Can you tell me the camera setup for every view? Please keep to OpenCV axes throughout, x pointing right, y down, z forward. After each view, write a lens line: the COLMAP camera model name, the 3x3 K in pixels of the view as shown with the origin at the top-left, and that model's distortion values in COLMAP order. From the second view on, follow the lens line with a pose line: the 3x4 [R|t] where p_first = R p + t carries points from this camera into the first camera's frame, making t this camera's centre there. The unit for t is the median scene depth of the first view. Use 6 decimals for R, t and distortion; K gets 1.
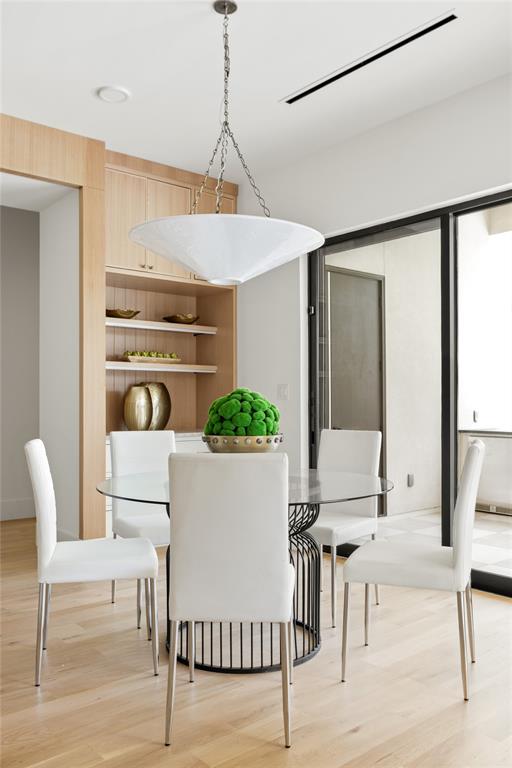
lens RADIAL K [[631.7, 0, 260.3], [0, 631.7, 385.1], [0, 0, 1]] dist [0.011381, 0.006650]
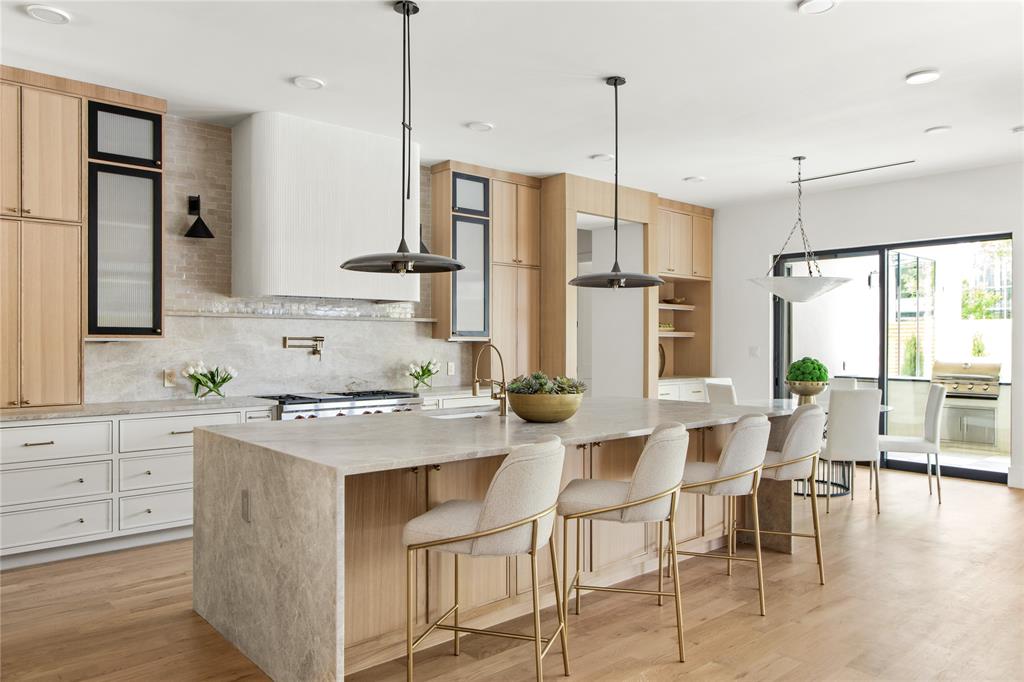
lens RADIAL K [[704.8, 0, 513.2], [0, 704.8, 332.3], [0, 0, 1]] dist [-0.019609, 0.018196]
pose [[0.999390, -0.000735, 0.034925, -0.575607], [0.000121, 0.999845, 0.017594, -0.061970], [-0.034932, -0.017579, 0.999235, -0.636380]]
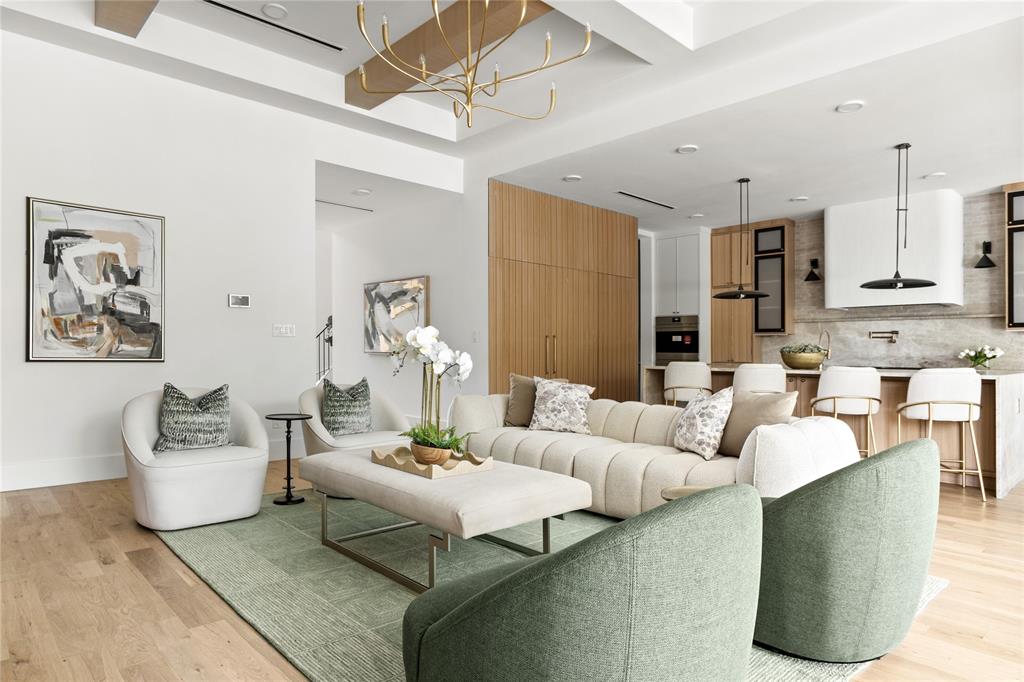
lens RADIAL K [[636.3, 0, 497.4], [0, 636.3, 335.5], [0, 0, 1]] dist [-0.005500, 0.006546]
pose [[0.051623, -0.031604, -0.998166, 0.666263], [0.018012, 0.999366, -0.030711, 0.005942], [0.998504, -0.016394, 0.052160, -0.568790]]
